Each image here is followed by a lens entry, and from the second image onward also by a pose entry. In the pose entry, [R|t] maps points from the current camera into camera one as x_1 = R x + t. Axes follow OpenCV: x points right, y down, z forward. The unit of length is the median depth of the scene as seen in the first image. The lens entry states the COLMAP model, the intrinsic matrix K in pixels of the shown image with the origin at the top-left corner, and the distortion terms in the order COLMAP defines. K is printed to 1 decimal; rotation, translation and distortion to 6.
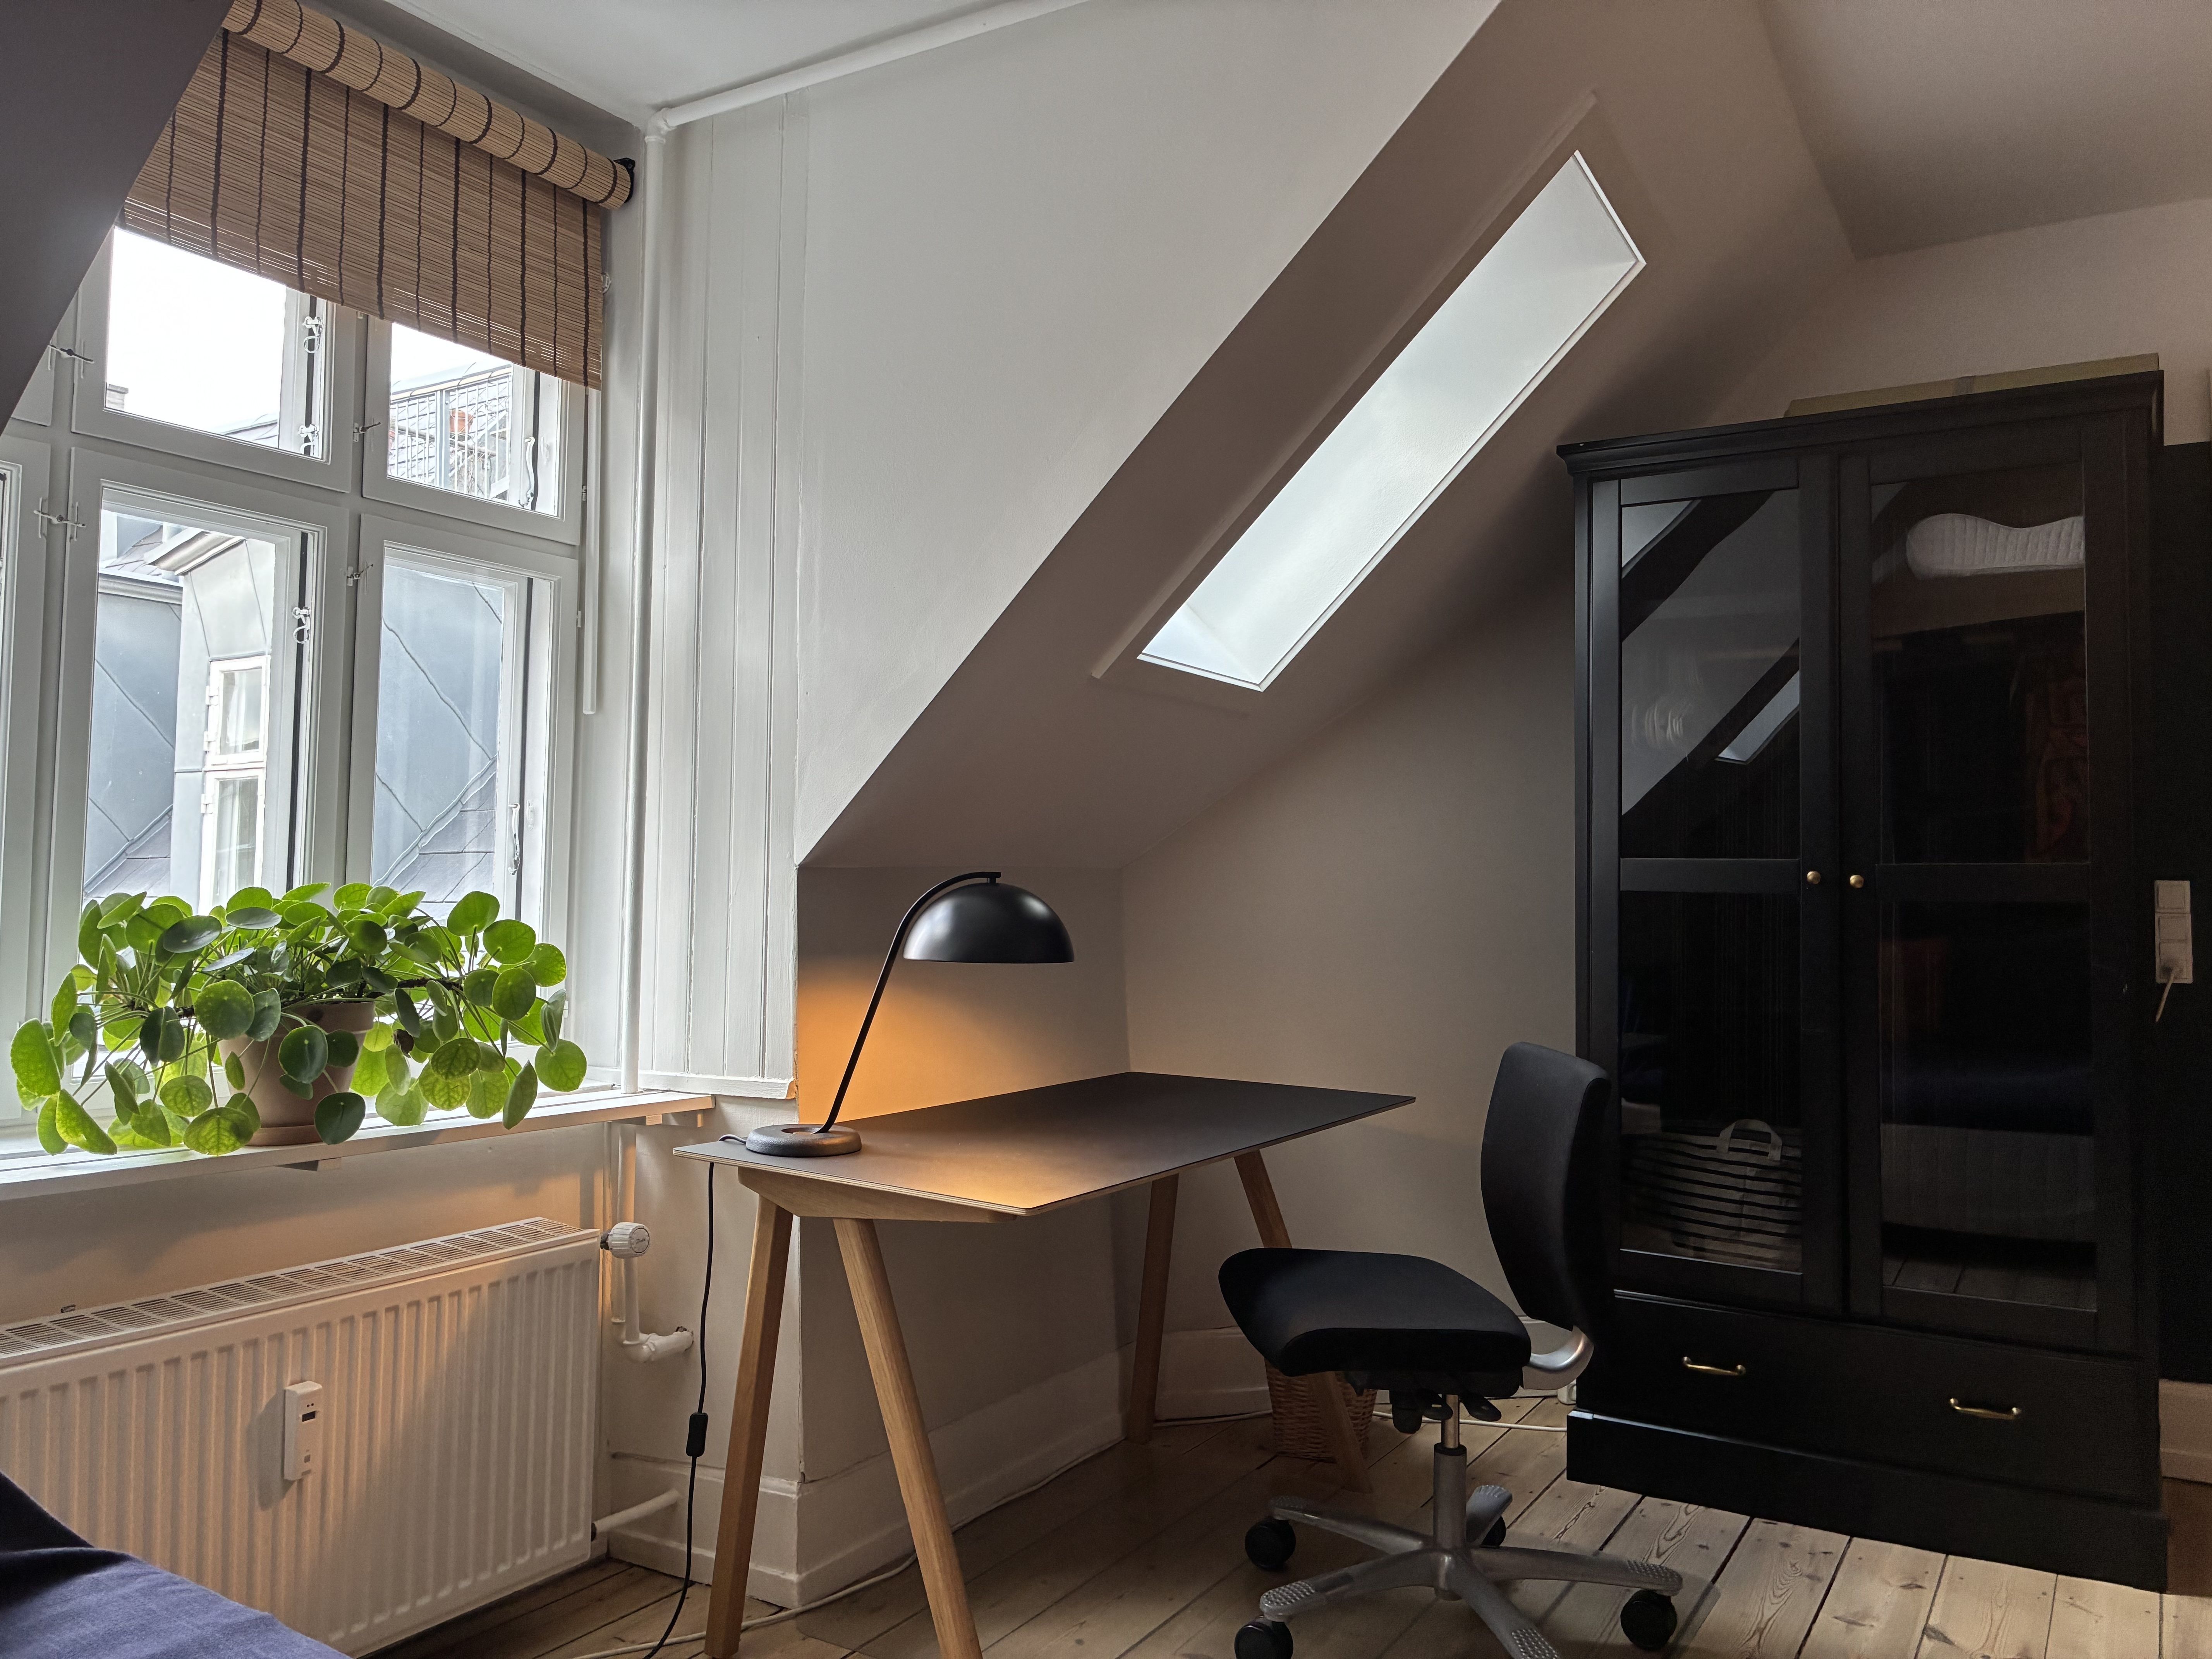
lens RADIAL K [[1657.4, 0, 1106.0], [0, 1657.4, 829.5], [0, 0, 1]] dist [0.066877, -0.083277]
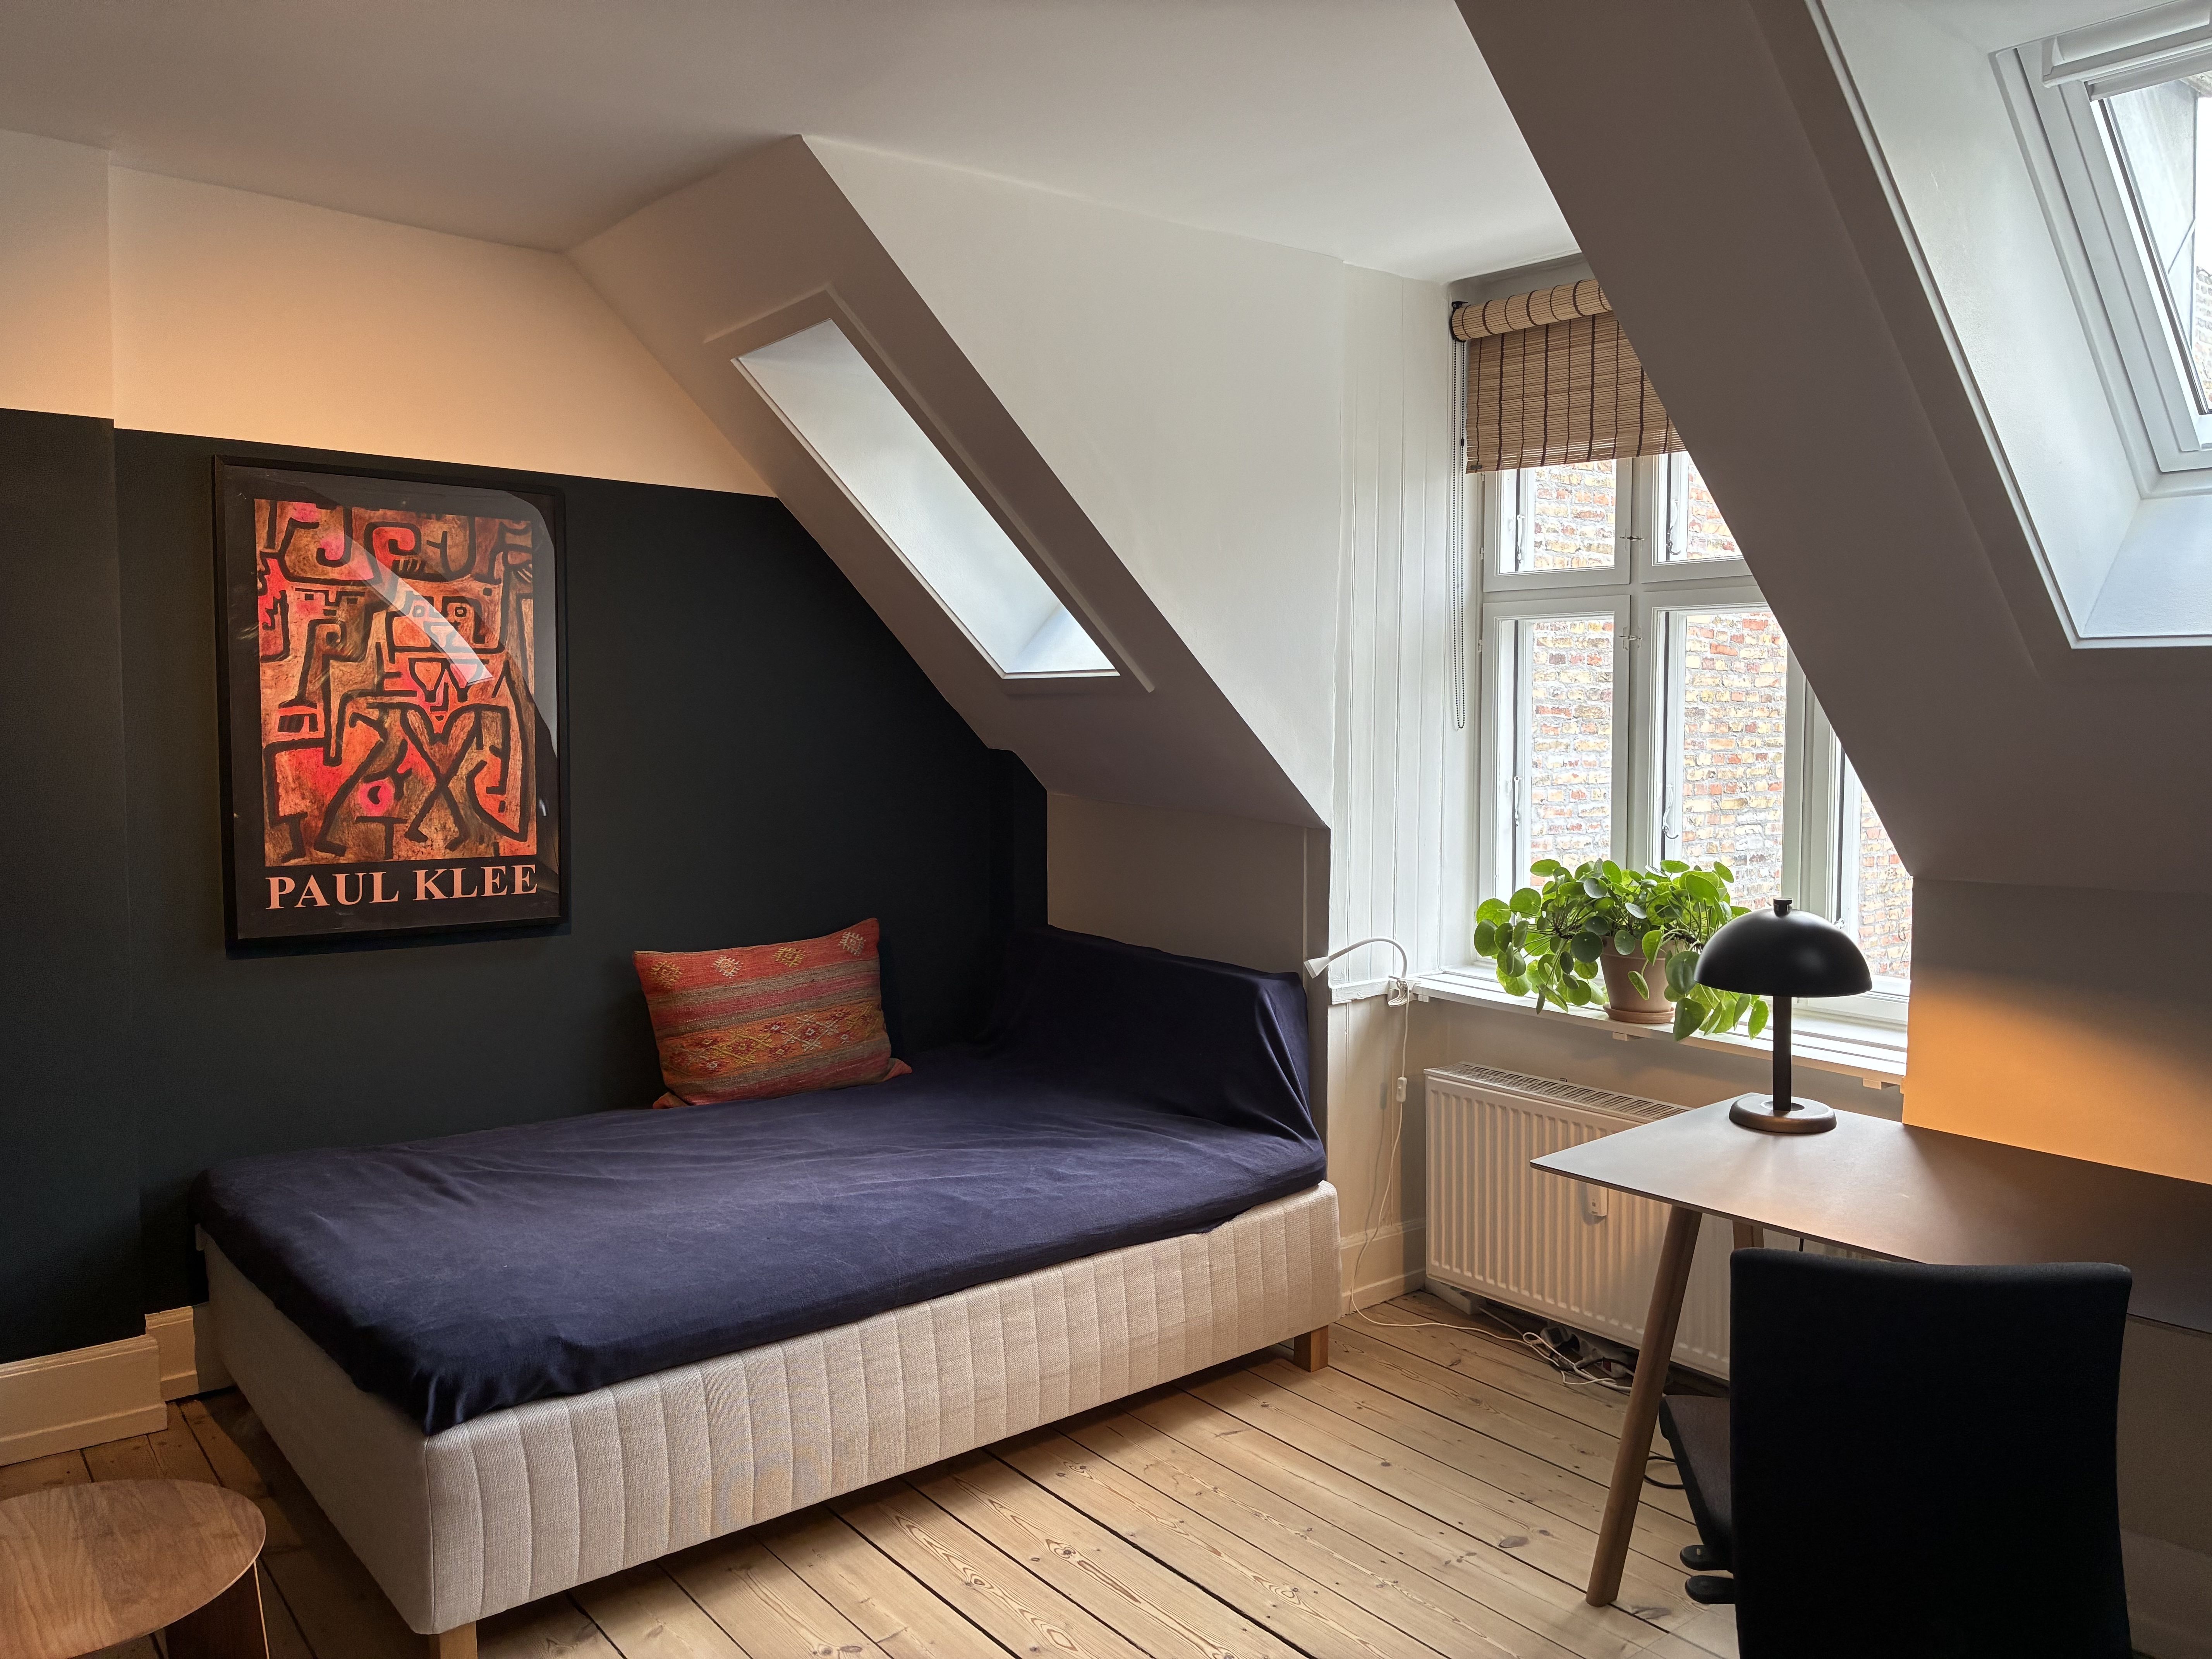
lens RADIAL K [[1657.4, 0, 1106.0], [0, 1657.4, 829.5], [0, 0, 1]] dist [0.066877, -0.083277]
pose [[-0.338962, 0.050230, -0.939458, 1.059981], [0.033501, 0.998585, 0.041304, -0.057338], [0.940204, -0.017472, -0.340165, 1.030053]]
